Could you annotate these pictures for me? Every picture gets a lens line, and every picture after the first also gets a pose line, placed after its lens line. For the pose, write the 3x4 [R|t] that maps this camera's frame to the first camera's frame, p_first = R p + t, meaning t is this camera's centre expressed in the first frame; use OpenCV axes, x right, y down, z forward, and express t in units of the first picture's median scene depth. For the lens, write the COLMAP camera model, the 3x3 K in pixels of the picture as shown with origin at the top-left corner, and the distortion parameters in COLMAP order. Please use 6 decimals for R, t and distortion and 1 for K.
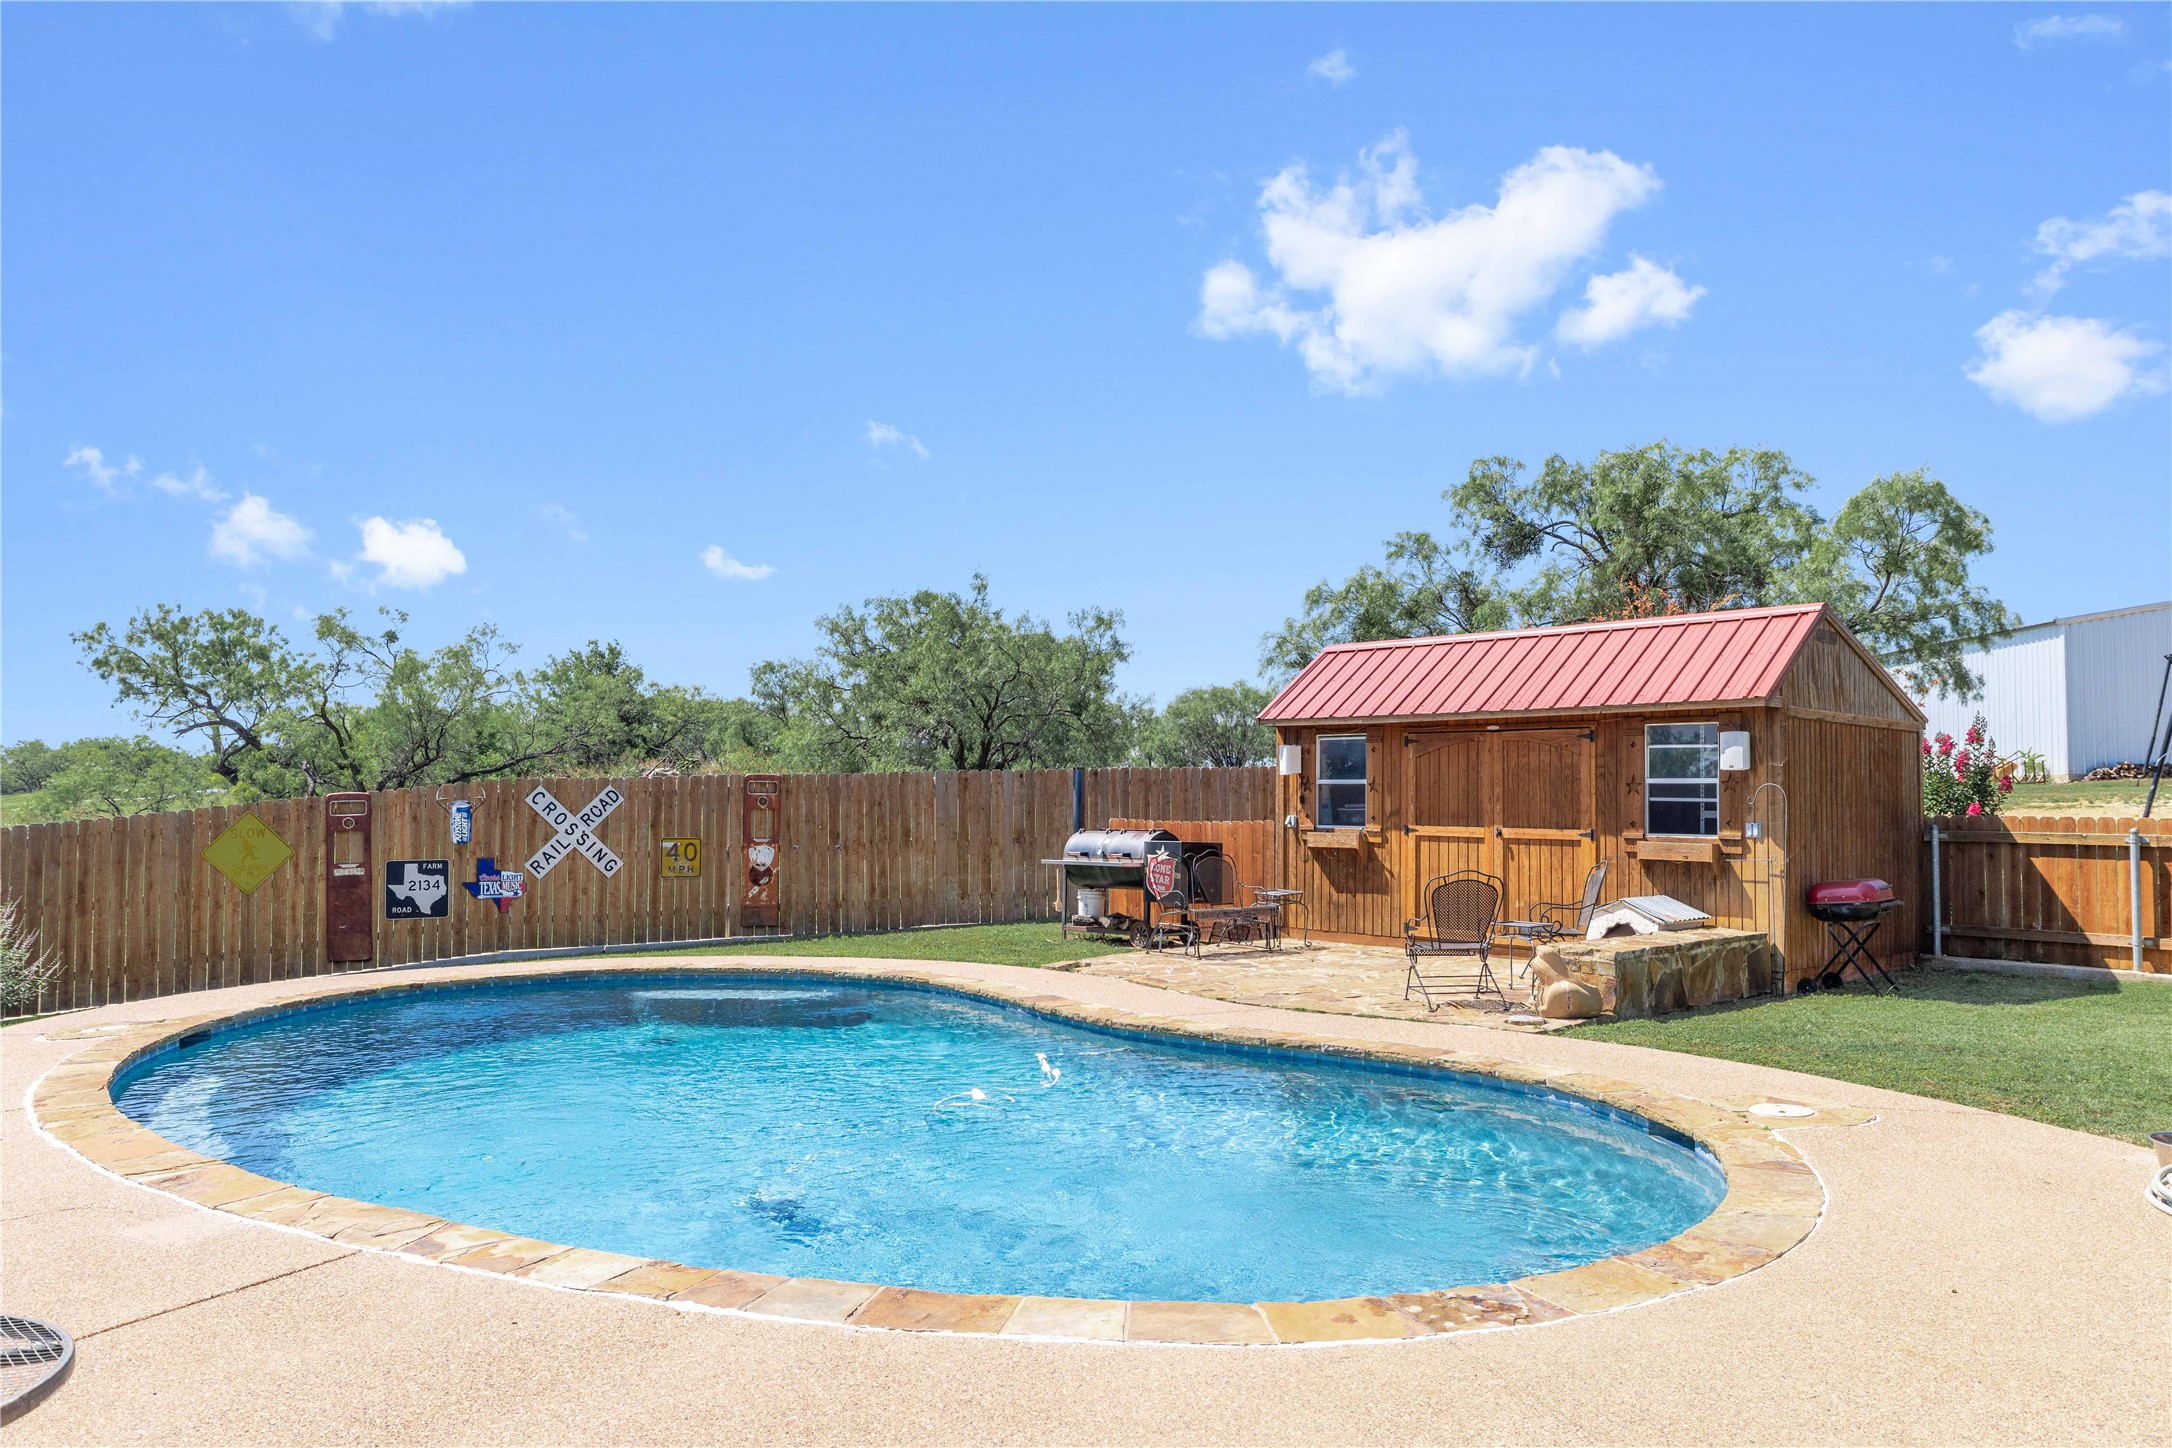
lens RADIAL K [[1483.8, 0, 1088.8], [0, 1483.8, 717.7], [0, 0, 1]] dist [-0.001965, -0.003814]
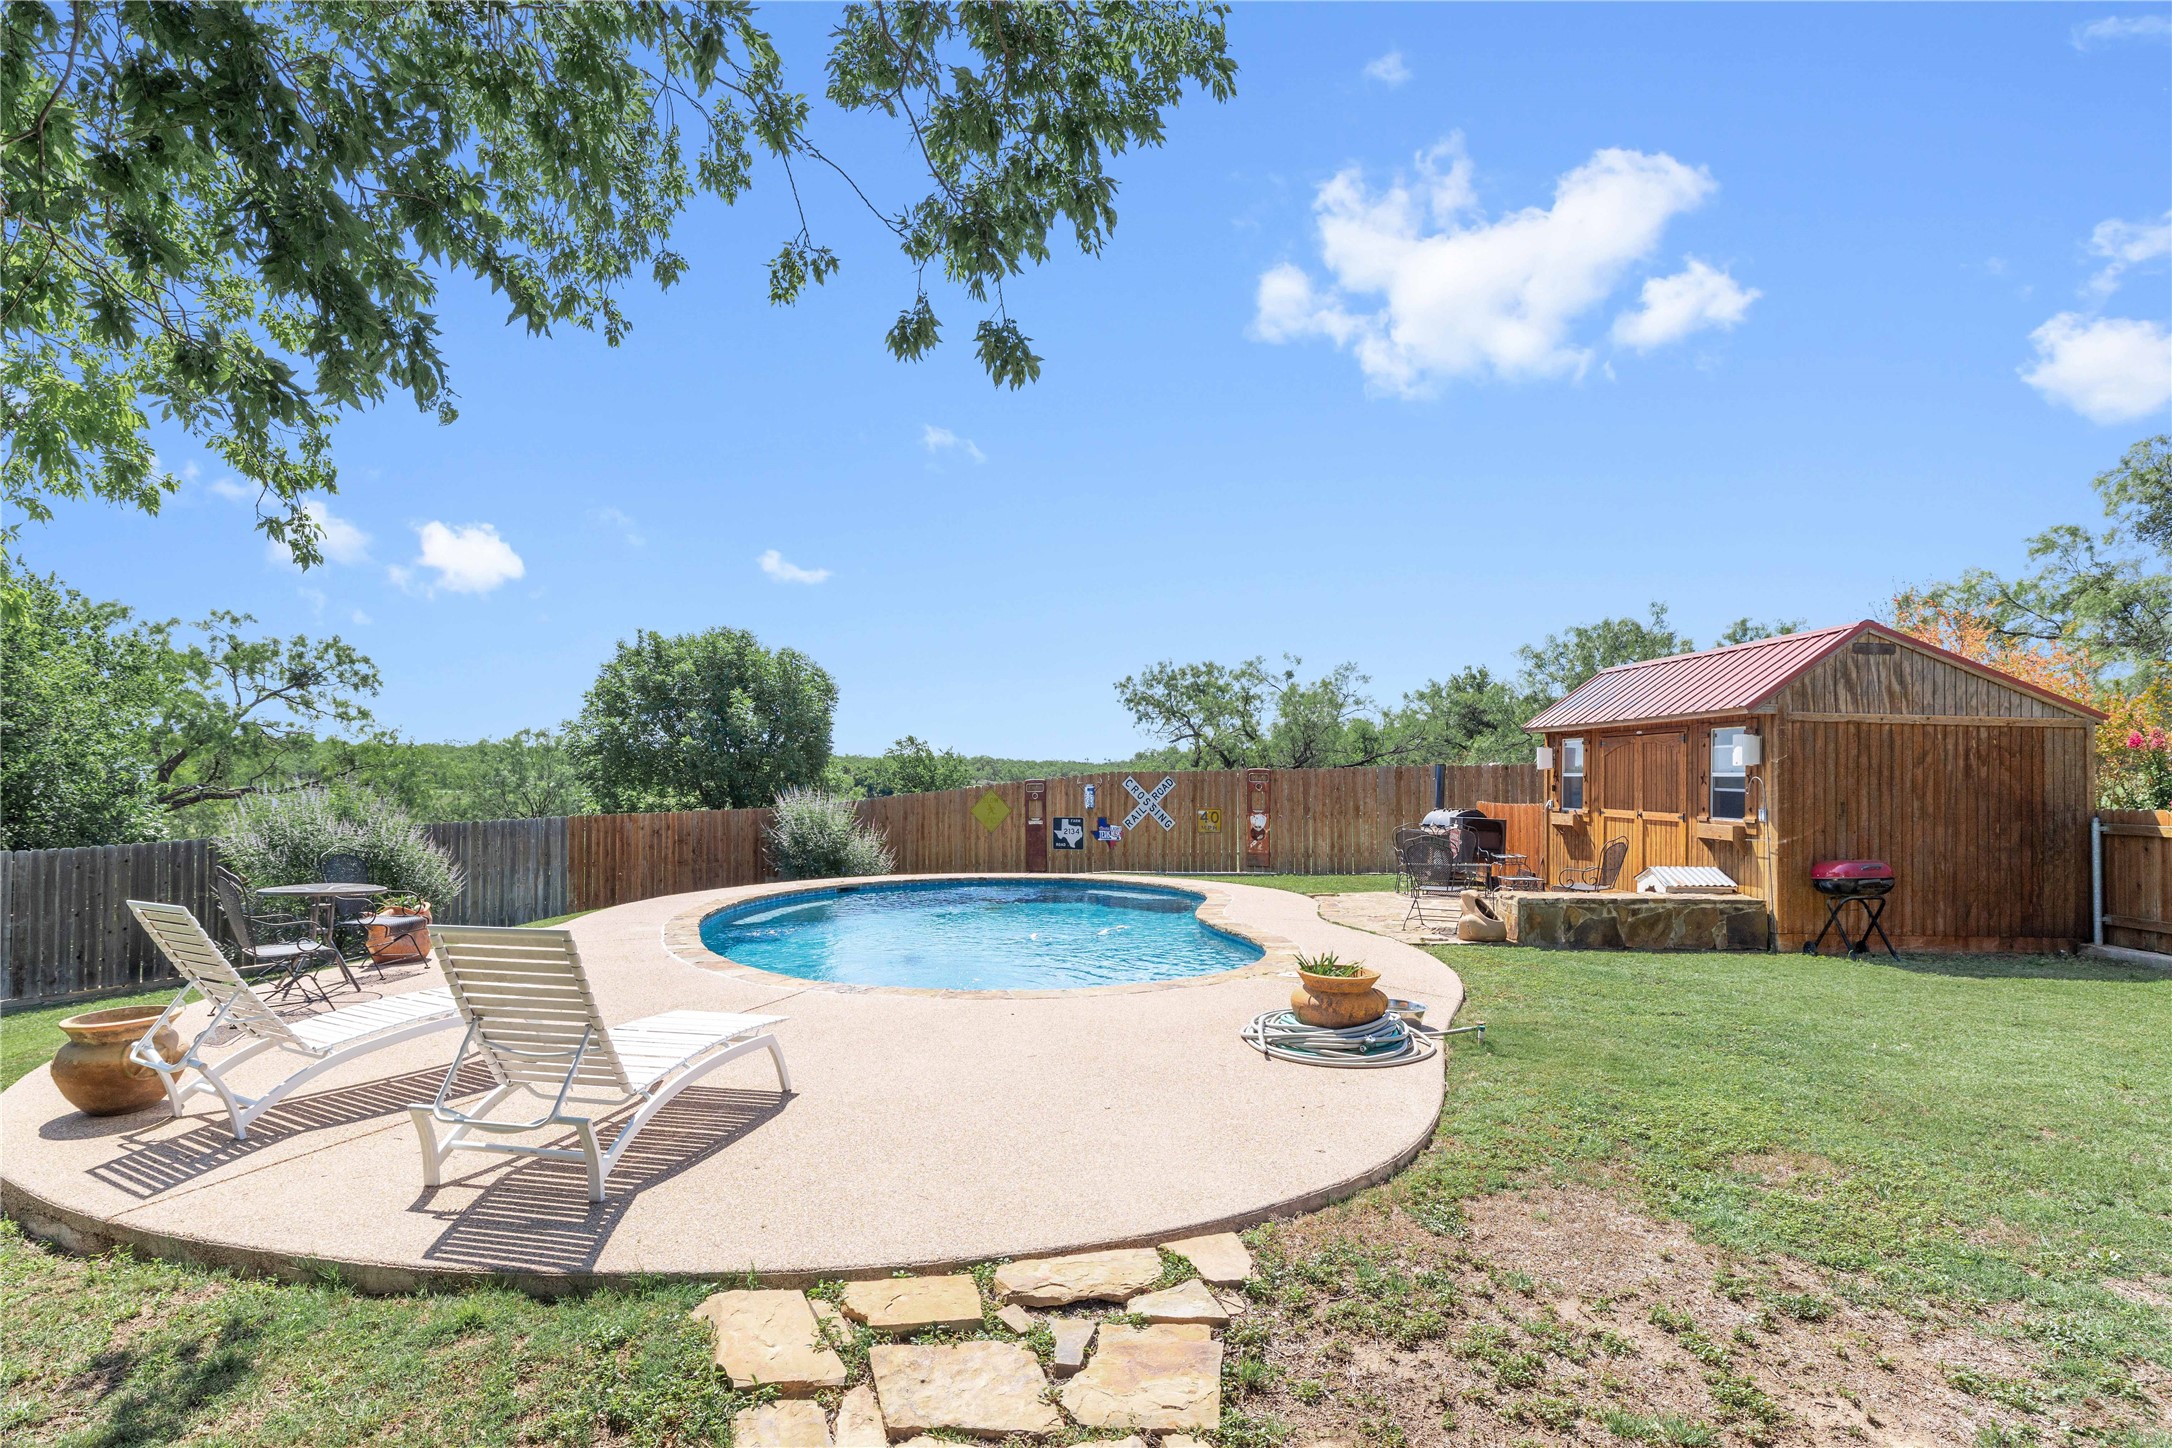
lens RADIAL K [[1170.0, 0, 1089.1], [0, 1170.0, 747.1], [0, 0, 1]] dist [-0.004070, 0.000052]
pose [[0.765618, -0.012459, -0.643174, 0.474012], [0.025368, 0.999619, 0.010833, -0.002840], [0.642795, -0.024609, 0.765643, -0.058796]]
